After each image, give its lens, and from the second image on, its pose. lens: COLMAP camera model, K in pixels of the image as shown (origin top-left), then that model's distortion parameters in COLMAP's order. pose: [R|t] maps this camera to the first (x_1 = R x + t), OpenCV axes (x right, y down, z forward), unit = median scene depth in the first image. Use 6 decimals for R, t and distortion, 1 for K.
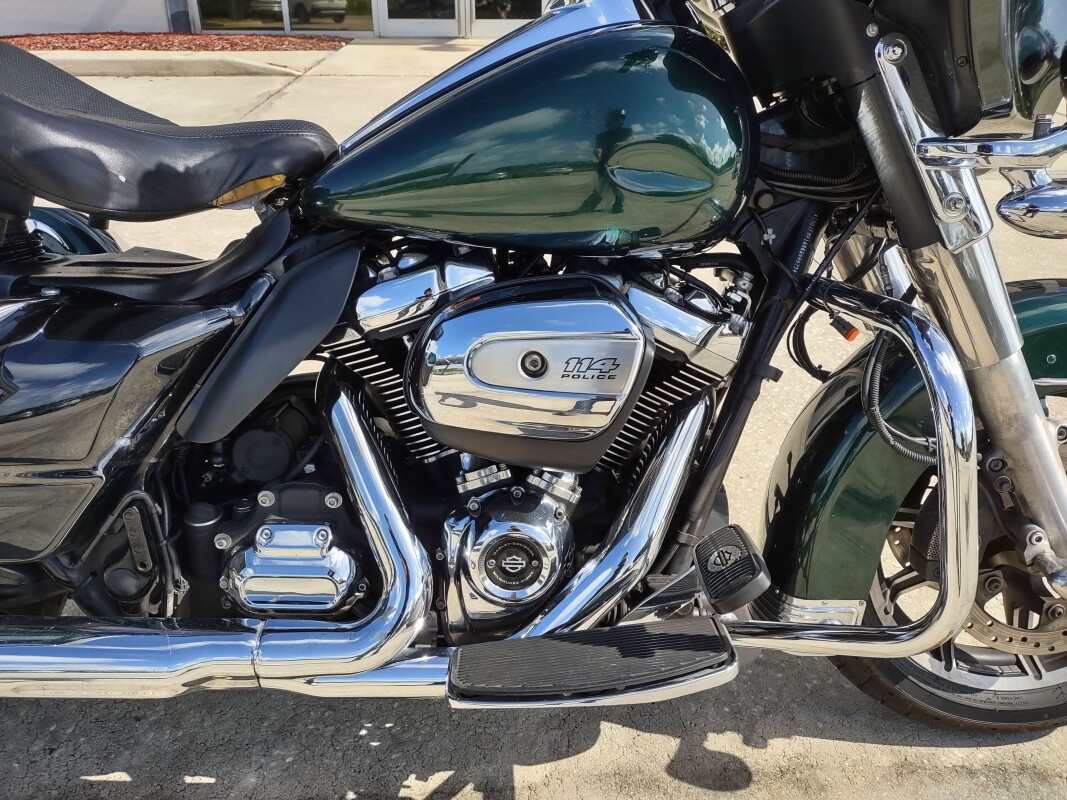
lens RADIAL K [[793.2, 0, 534.2], [0, 793.2, 387.8], [0, 0, 1]] dist [0.029009, -0.036300]
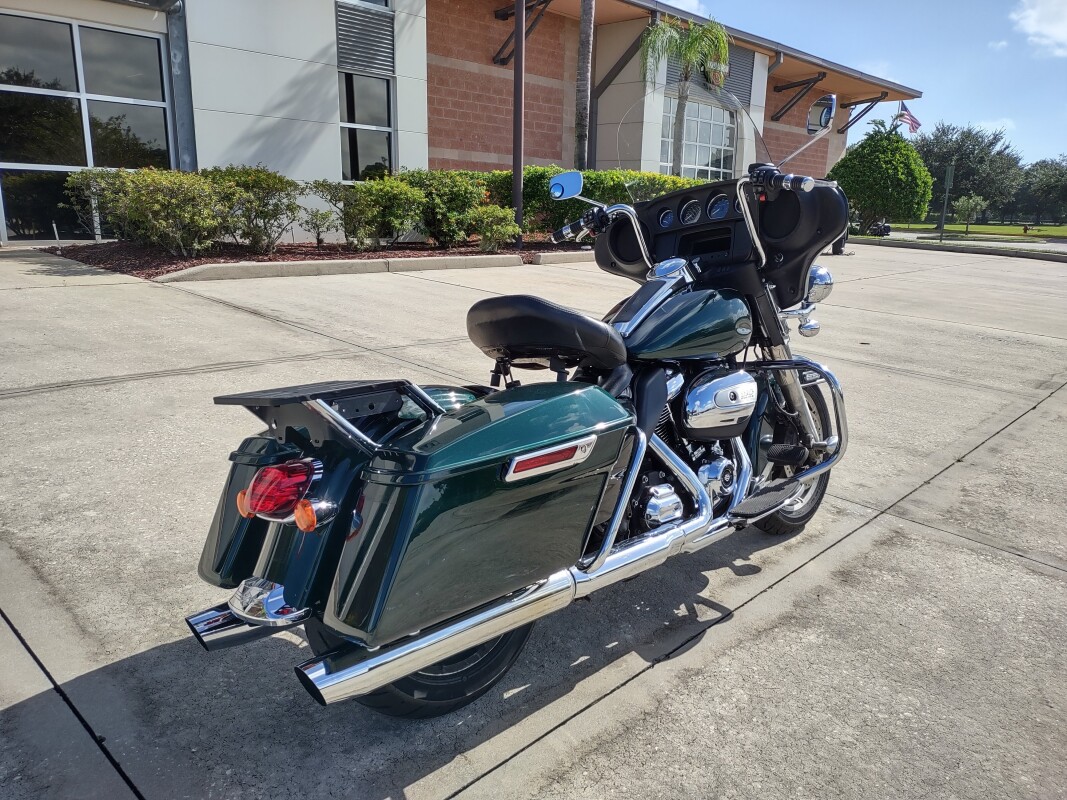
lens RADIAL K [[793.2, 0, 538.4], [0, 793.2, 400.7], [0, 0, 1]] dist [0.029009, -0.036300]
pose [[0.728862, -0.148895, 0.668274, -2.069123], [0.278060, 0.956320, -0.090196, 0.046808], [-0.625654, 0.251561, 0.738427, -0.579297]]
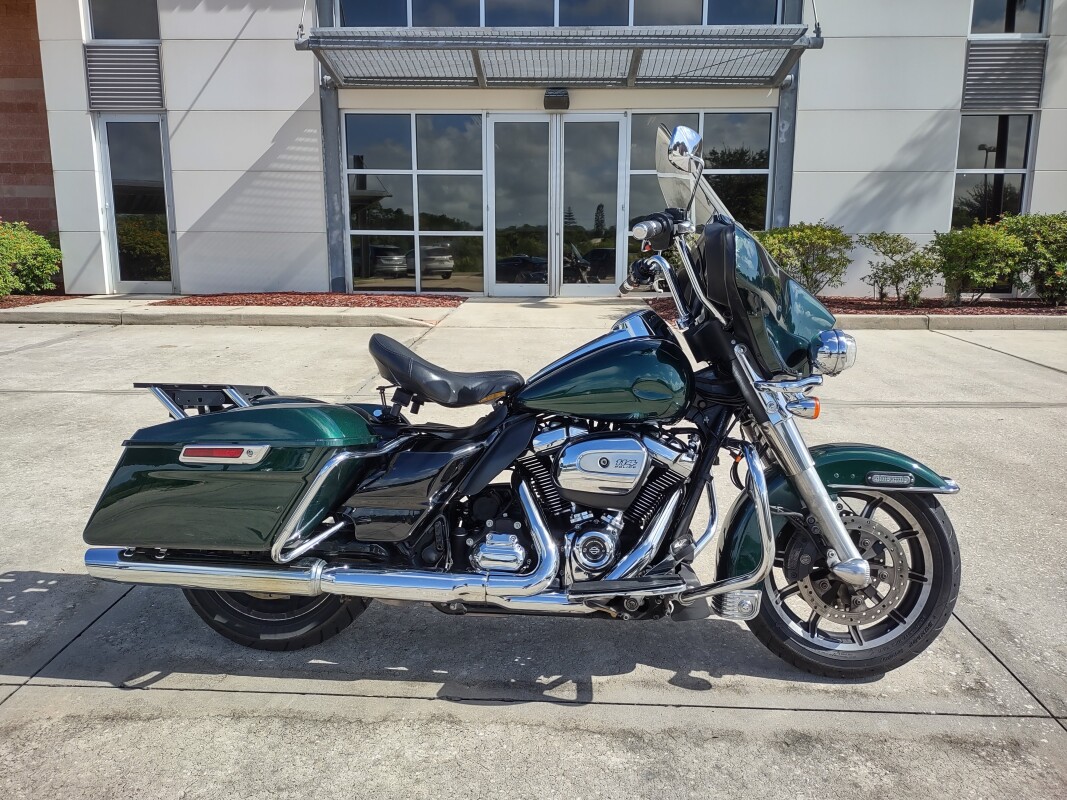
lens RADIAL K [[793.2, 0, 531.0], [0, 793.2, 400.2], [0, 0, 1]] dist [0.029009, -0.036300]
pose [[0.995168, 0.014299, -0.097136, 0.008880], [-0.039331, 0.964546, -0.260967, 0.398132], [0.089961, 0.263526, 0.960448, -1.350701]]
